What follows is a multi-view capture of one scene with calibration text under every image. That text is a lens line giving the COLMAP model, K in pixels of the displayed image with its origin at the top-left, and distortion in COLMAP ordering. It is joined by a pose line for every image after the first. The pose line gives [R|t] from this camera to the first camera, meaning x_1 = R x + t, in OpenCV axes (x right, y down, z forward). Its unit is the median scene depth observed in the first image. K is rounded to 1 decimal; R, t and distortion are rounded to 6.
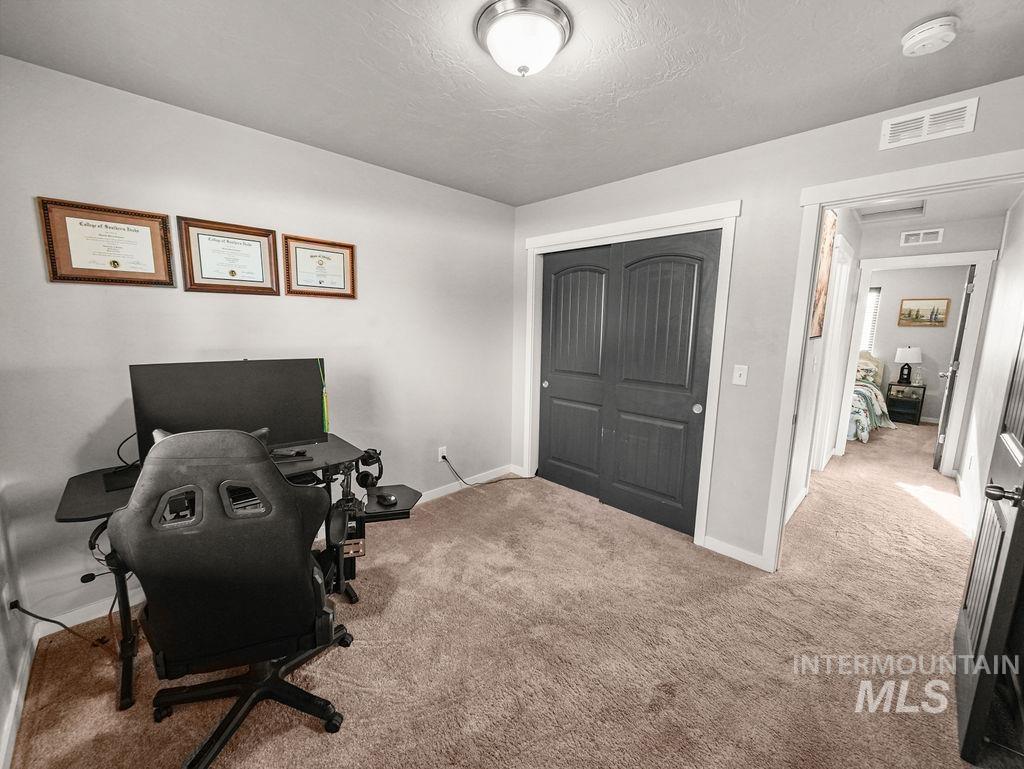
lens RADIAL K [[402.7, 0, 504.8], [0, 402.7, 384.8], [0, 0, 1]] dist [-0.002250, -0.000336]
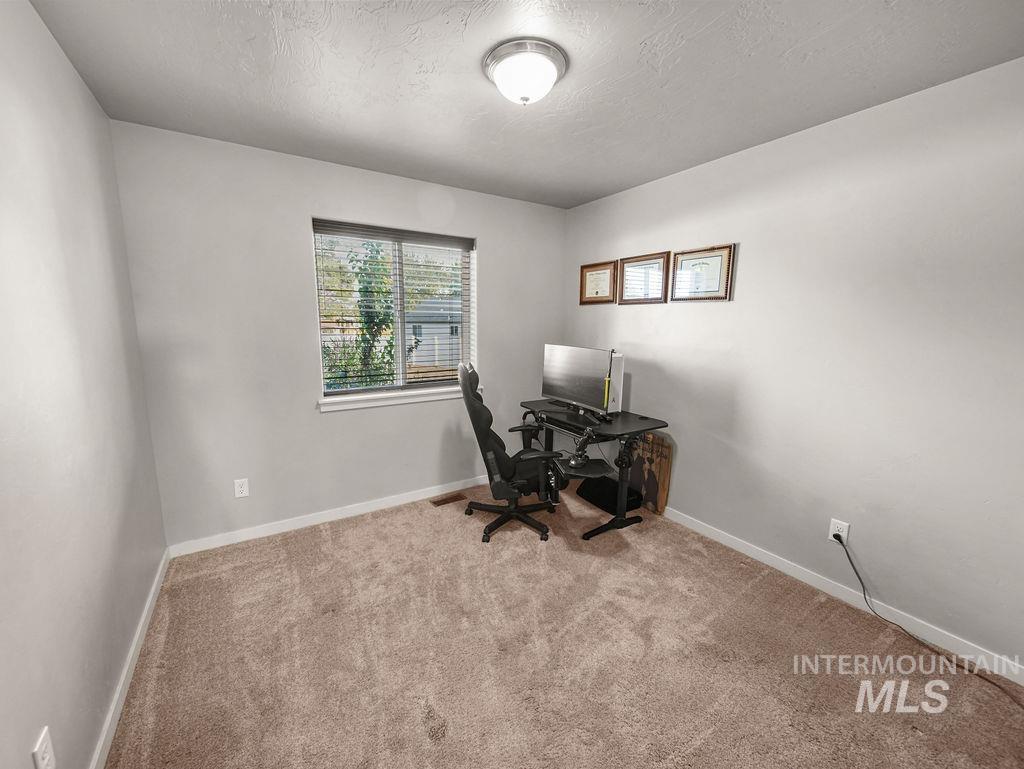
lens RADIAL K [[402.7, 0, 504.8], [0, 402.7, 384.8], [0, 0, 1]] dist [-0.002250, -0.000336]
pose [[-0.210501, 0.145381, -0.966723, 0.784627], [-0.156463, 0.971123, 0.180112, -0.125997], [0.964991, 0.189170, -0.181676, 0.805812]]
